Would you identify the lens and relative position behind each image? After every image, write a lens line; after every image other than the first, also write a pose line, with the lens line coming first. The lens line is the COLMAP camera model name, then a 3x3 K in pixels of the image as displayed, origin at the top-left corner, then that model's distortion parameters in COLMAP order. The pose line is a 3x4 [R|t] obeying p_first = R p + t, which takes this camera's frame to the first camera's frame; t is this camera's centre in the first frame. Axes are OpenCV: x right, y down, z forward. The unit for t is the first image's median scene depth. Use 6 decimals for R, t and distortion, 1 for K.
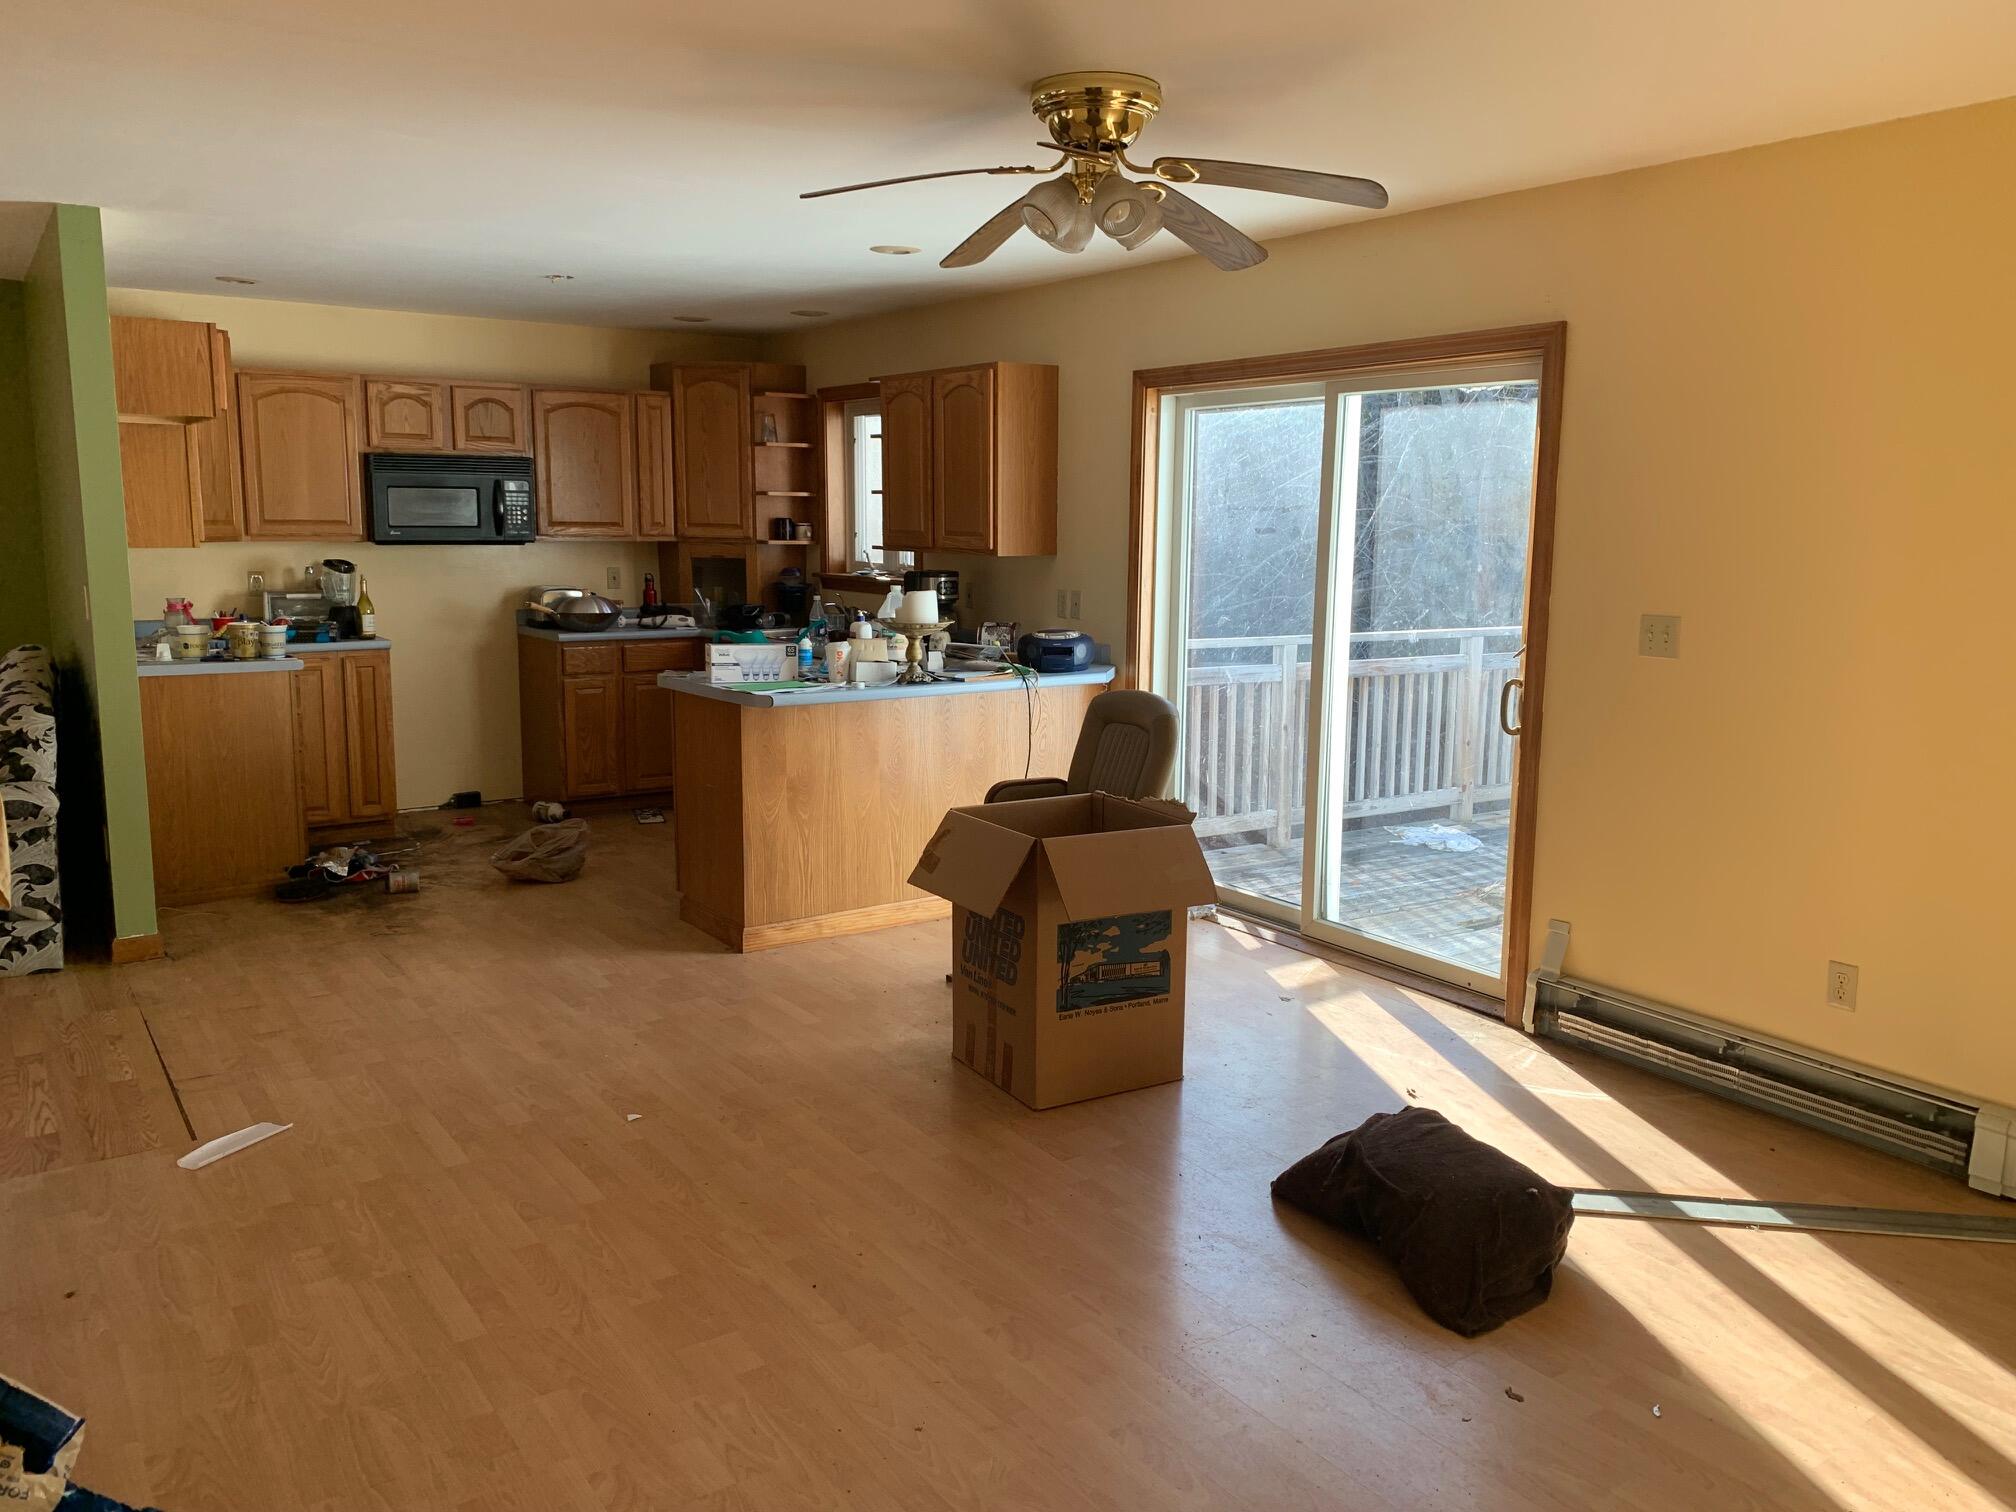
lens RADIAL K [[1508.8, 0, 1008.0], [0, 1508.8, 756.0], [0, 0, 1]] dist [0.016544, -0.007000]
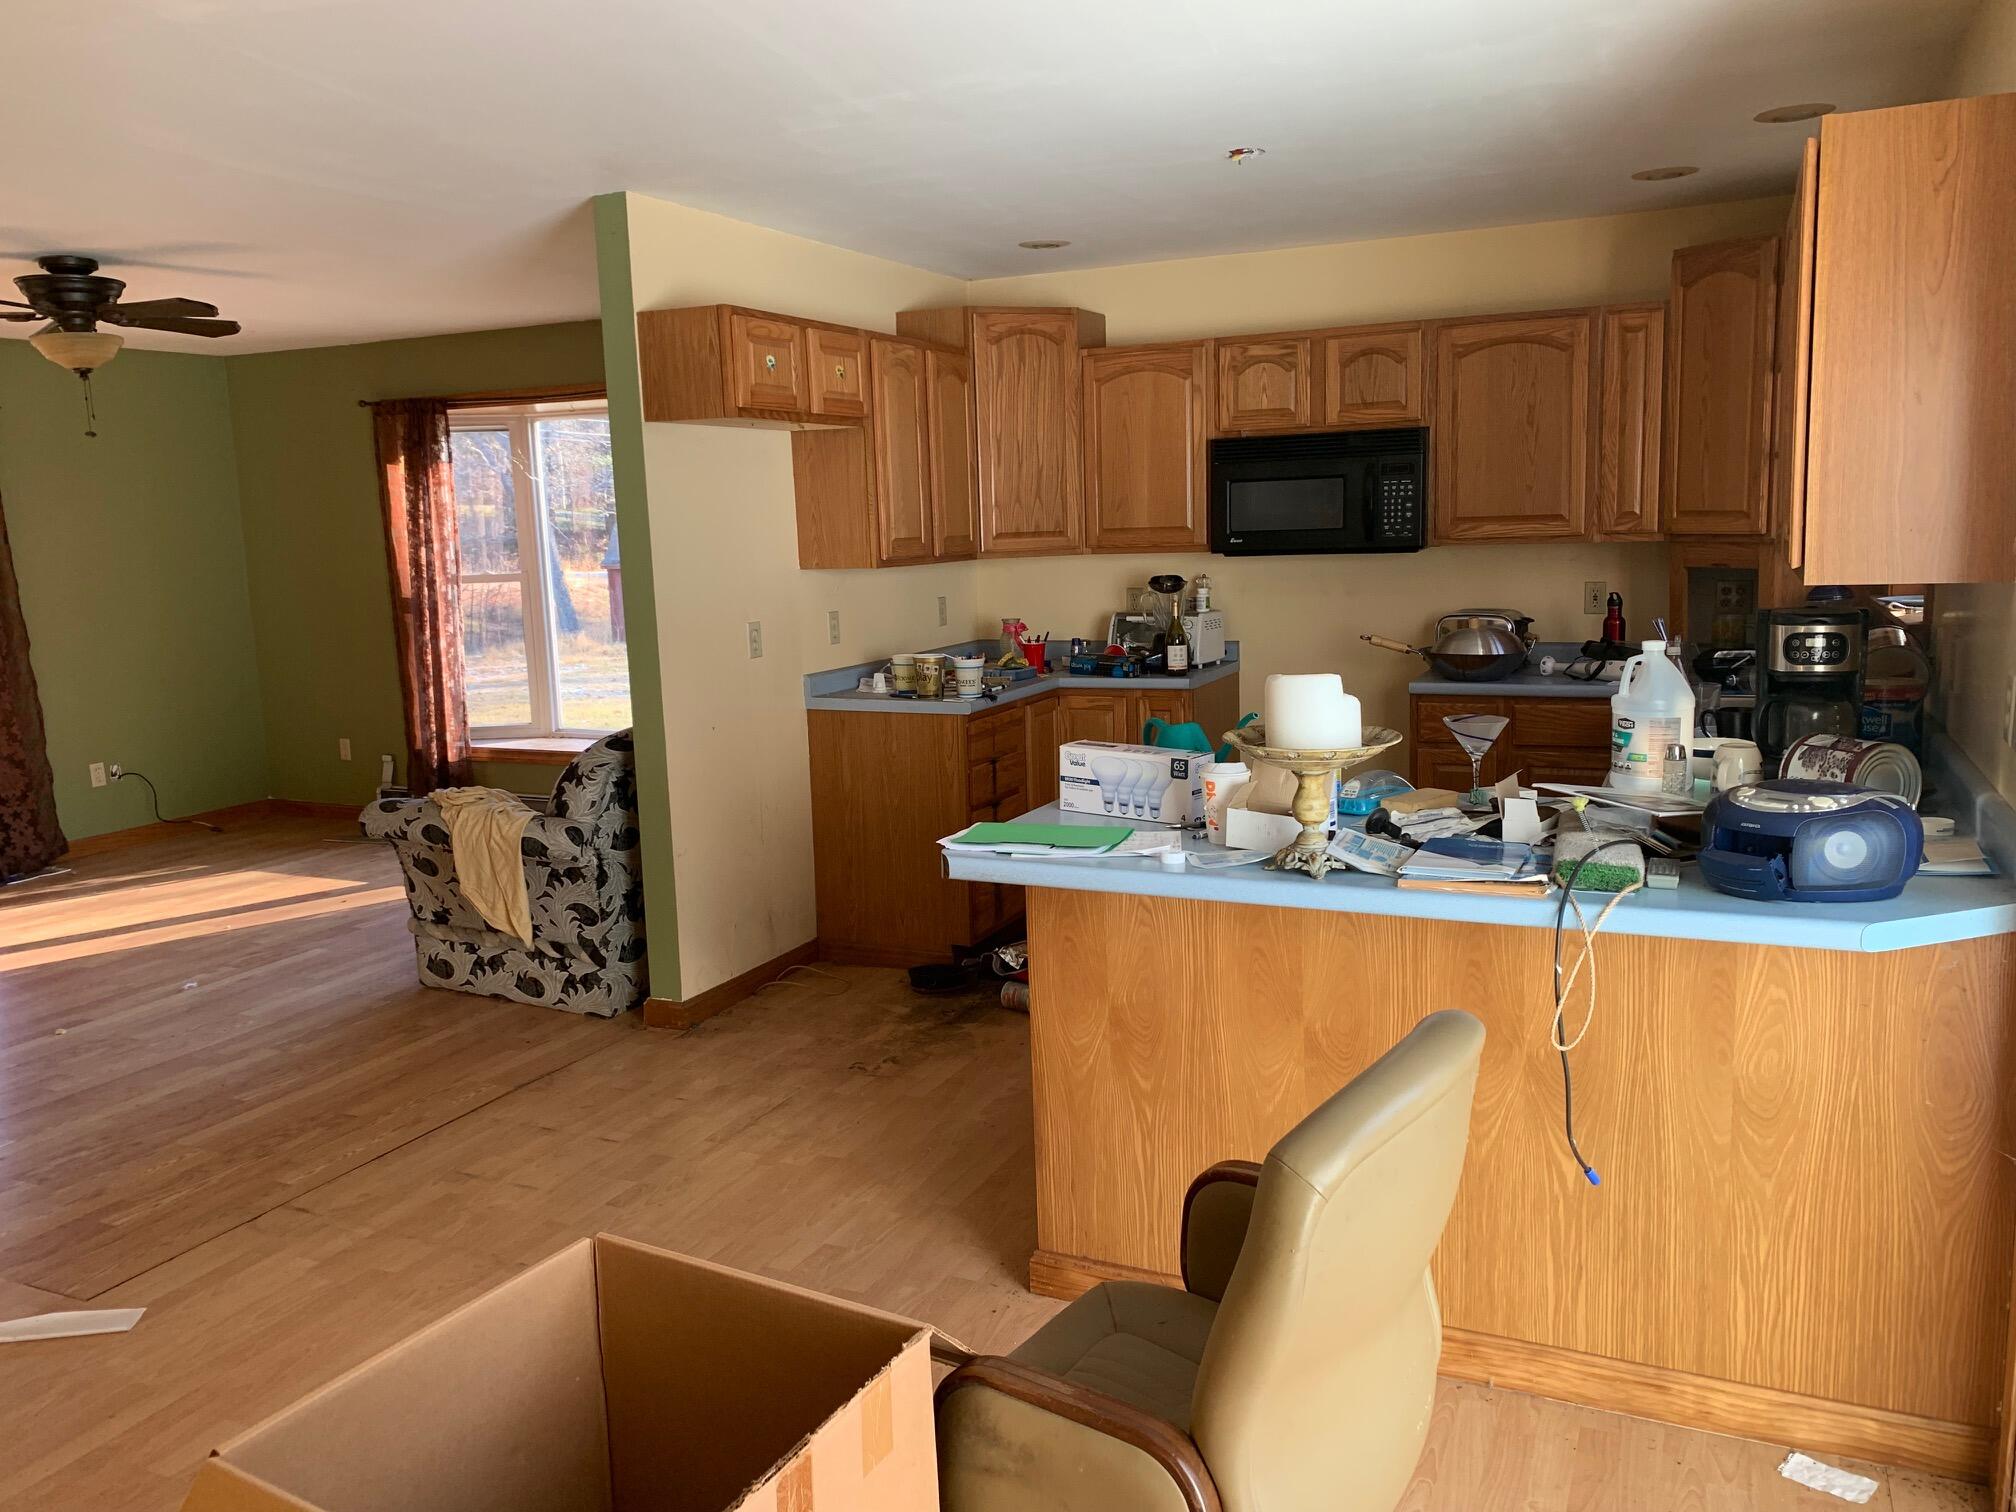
lens RADIAL K [[1508.8, 0, 1008.0], [0, 1508.8, 756.0], [0, 0, 1]] dist [0.016544, -0.007000]
pose [[0.507768, 0.108222, -0.854670, 0.251384], [-0.099864, 0.992784, 0.066380, -0.093606], [0.855686, 0.051645, 0.514911, 0.615672]]
